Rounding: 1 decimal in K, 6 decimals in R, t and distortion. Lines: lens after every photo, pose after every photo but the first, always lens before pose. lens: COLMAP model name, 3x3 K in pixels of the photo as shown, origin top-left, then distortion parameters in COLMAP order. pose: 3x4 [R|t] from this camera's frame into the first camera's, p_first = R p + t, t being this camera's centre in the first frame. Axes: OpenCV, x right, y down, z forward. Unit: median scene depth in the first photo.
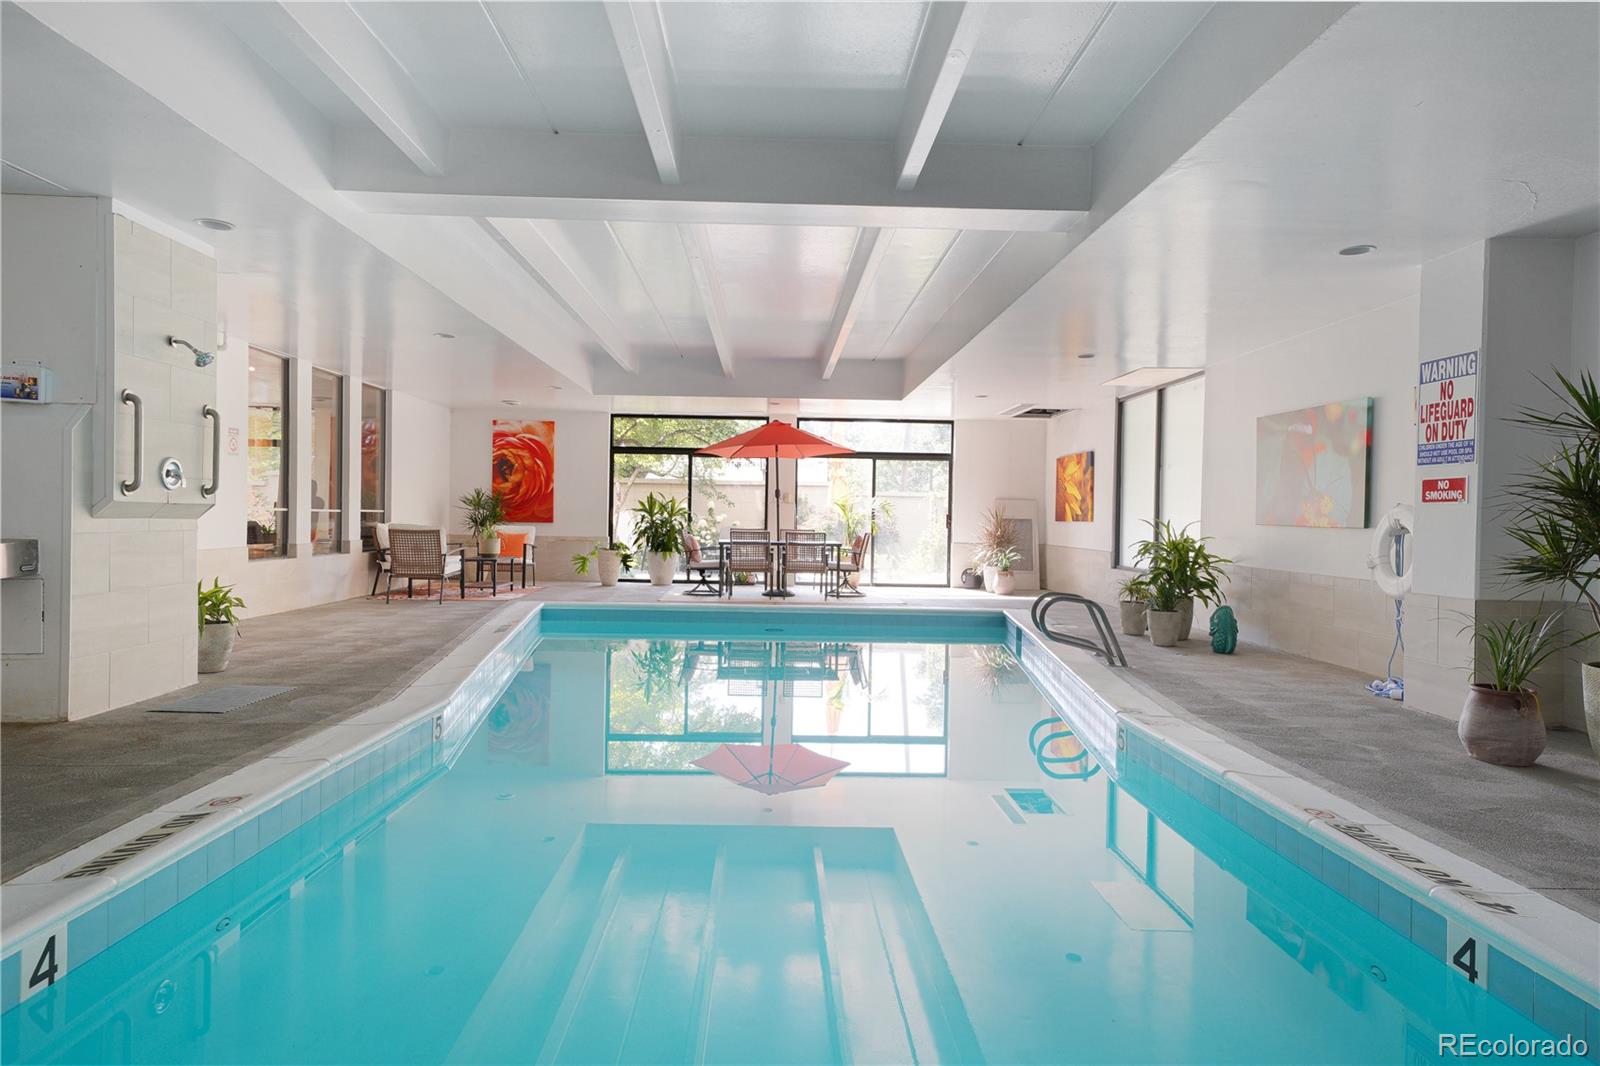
lens RADIAL K [[955.2, 0, 800.0], [0, 955.2, 533.0], [0, 0, 1]] dist [0.023077, 0.001491]
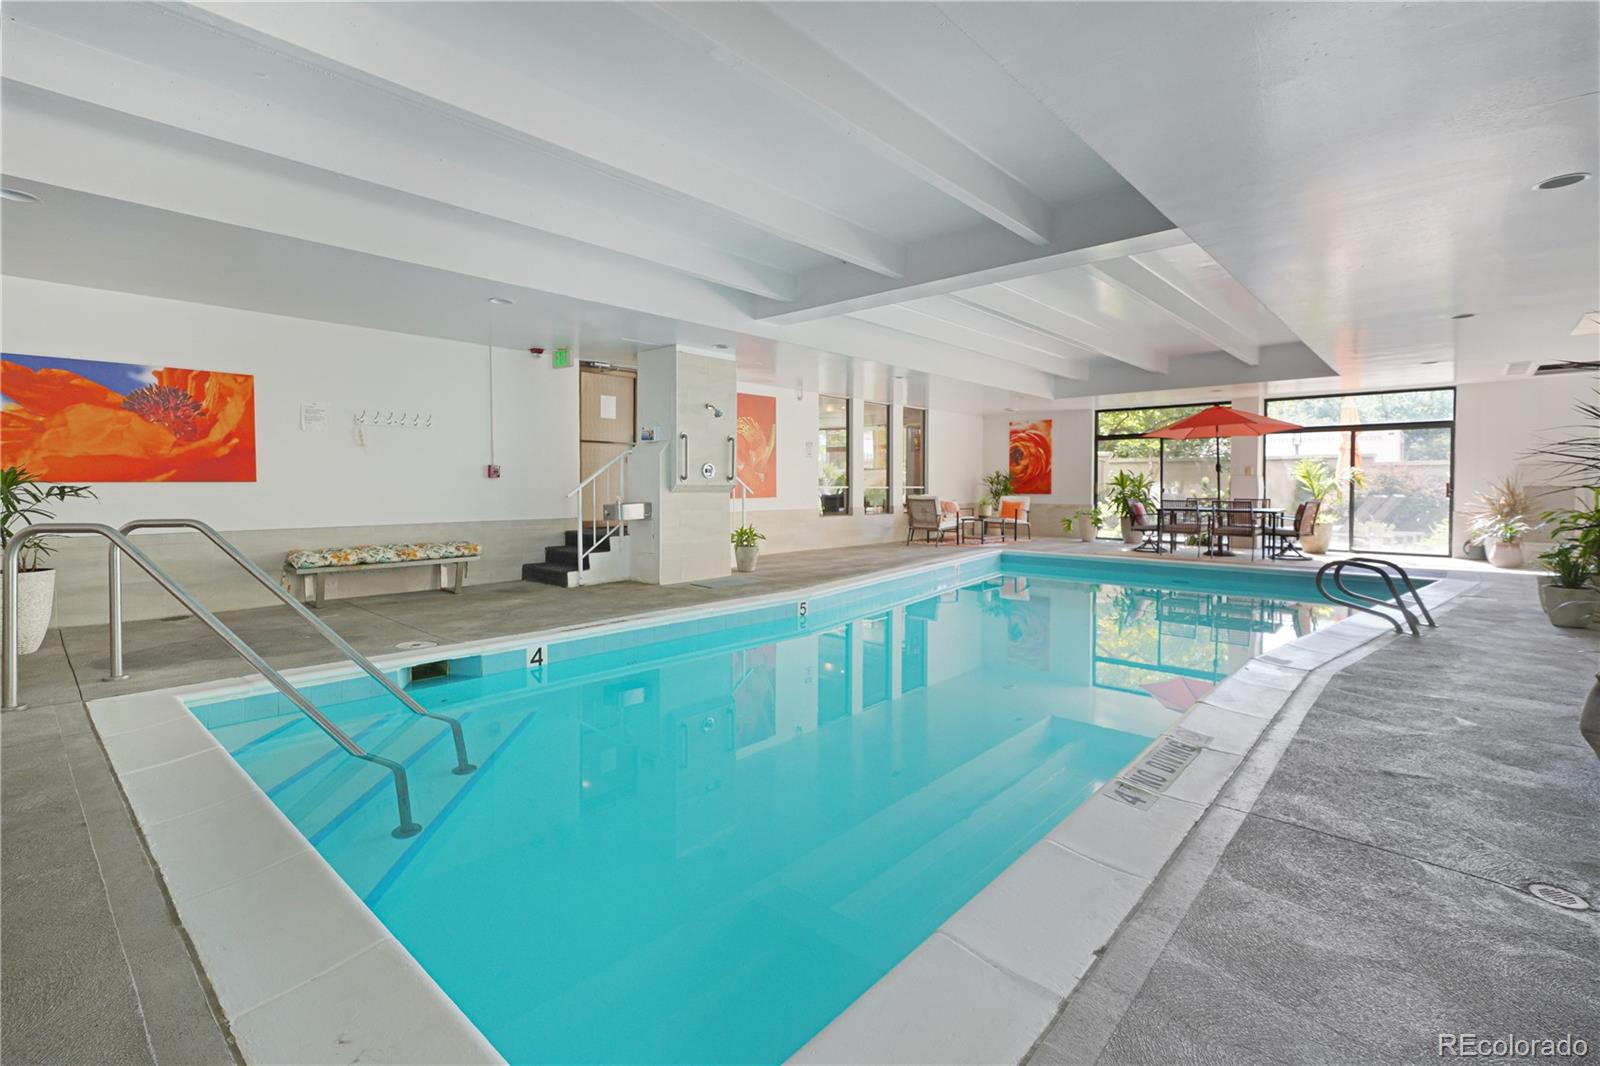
lens RADIAL K [[723.5, 0, 798.2], [0, 723.5, 498.0], [0, 0, 1]] dist [0.002051, 0.000496]
pose [[0.719269, -0.003938, -0.694720, 0.219209], [-0.001510, 0.999973, -0.007232, 0.003026], [0.694730, 0.006251, 0.719244, 0.010879]]
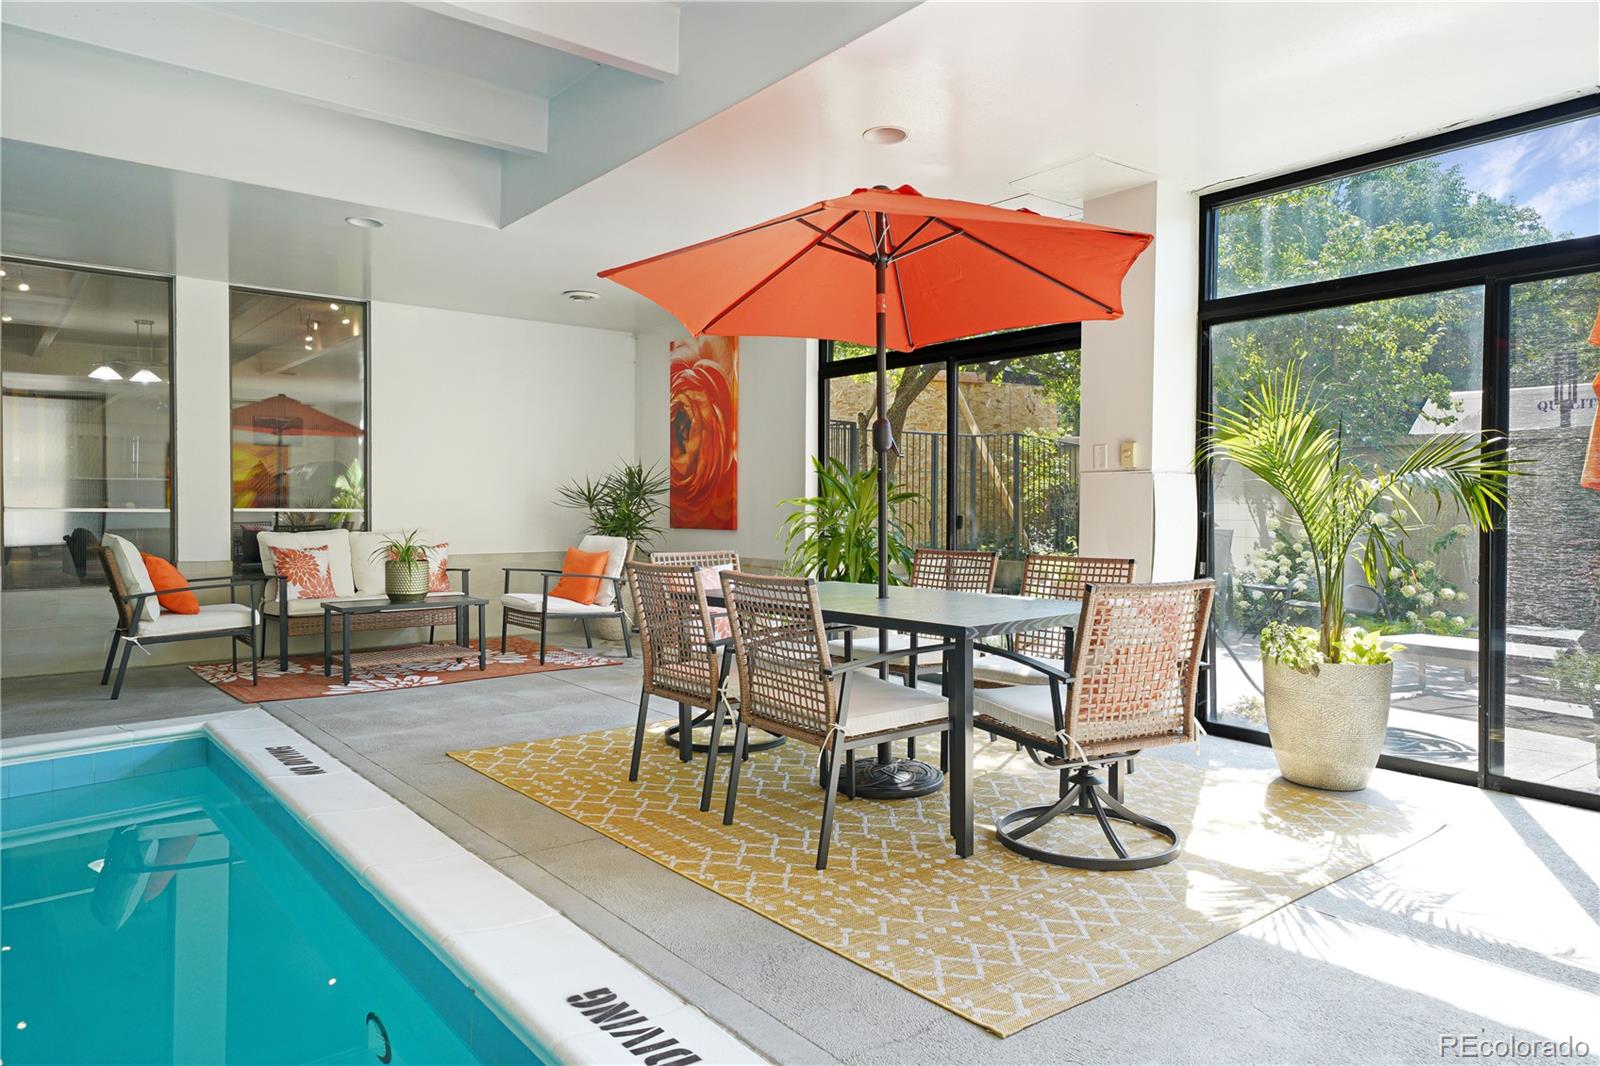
lens RADIAL K [[1034.6, 0, 800.0], [0, 1034.6, 533.0], [0, 0, 1]] dist [0.000780, 0.000048]
pose [[0.602265, 0.005910, -0.798275, 0.214463], [-0.002279, 0.999981, 0.005684, -0.013688], [0.798293, -0.001604, 0.602267, 0.773298]]
